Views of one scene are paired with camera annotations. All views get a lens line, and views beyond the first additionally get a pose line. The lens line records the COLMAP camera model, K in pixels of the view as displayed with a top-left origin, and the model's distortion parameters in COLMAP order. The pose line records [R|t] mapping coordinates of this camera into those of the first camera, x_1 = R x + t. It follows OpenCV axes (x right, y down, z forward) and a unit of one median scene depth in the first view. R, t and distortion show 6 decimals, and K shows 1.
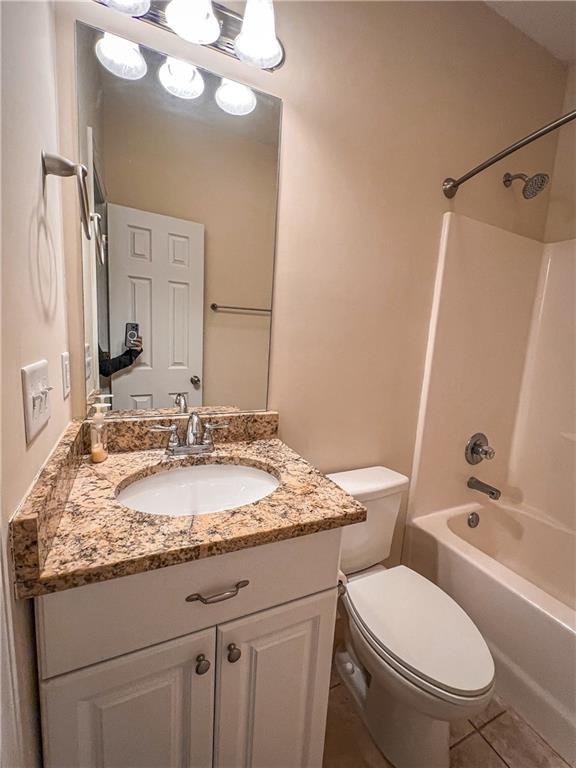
lens RADIAL K [[333.4, 0, 288.9], [0, 333.4, 384.1], [0, 0, 1]] dist [-0.001659, 0.000006]
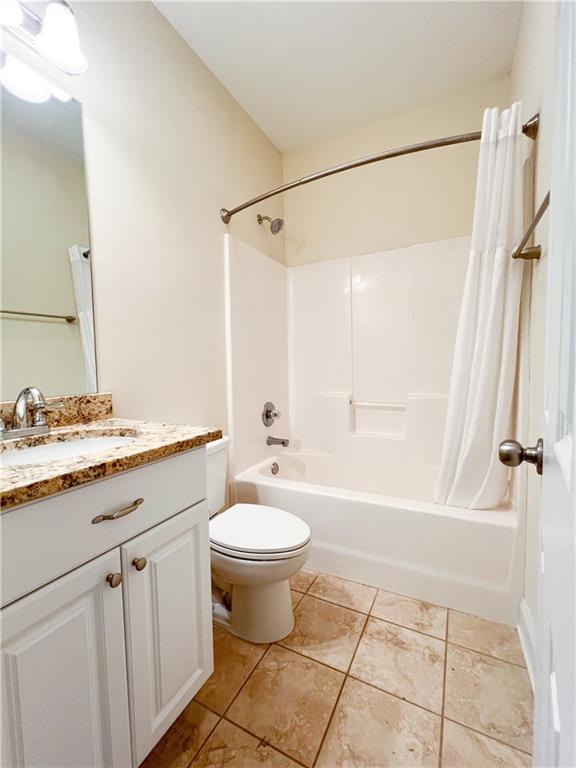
lens RADIAL K [[336.8, 0, 290.2], [0, 336.8, 387.2], [0, 0, 1]] dist [-0.001243, 0.000014]
pose [[0.789352, -0.106693, 0.604599, -0.226708], [0.151672, 0.988148, -0.023642, 0.181230], [-0.594911, 0.110362, 0.796179, -0.172872]]
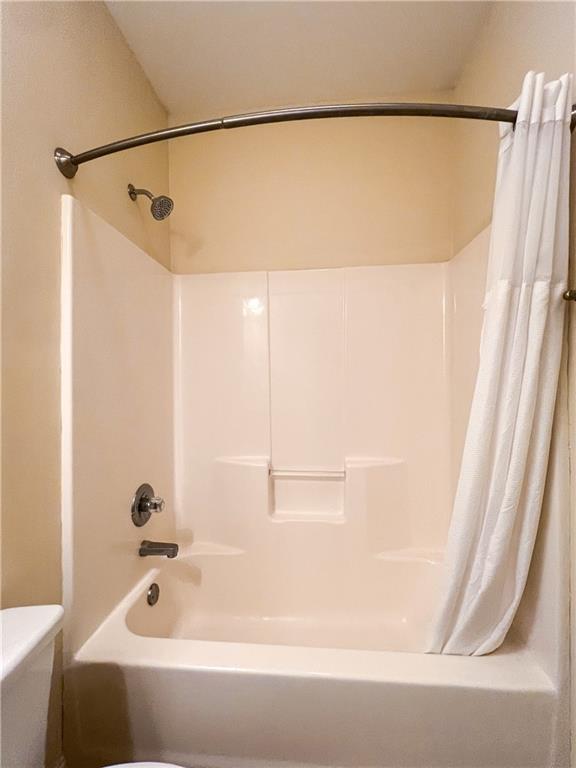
lens RADIAL K [[333.4, 0, 288.9], [0, 333.4, 384.1], [0, 0, 1]] dist [-0.001659, 0.000006]
pose [[0.504738, -0.063567, 0.860929, 0.086793], [0.161031, 0.986714, -0.021554, -0.027080], [-0.848121, 0.149515, 0.508268, 0.334208]]
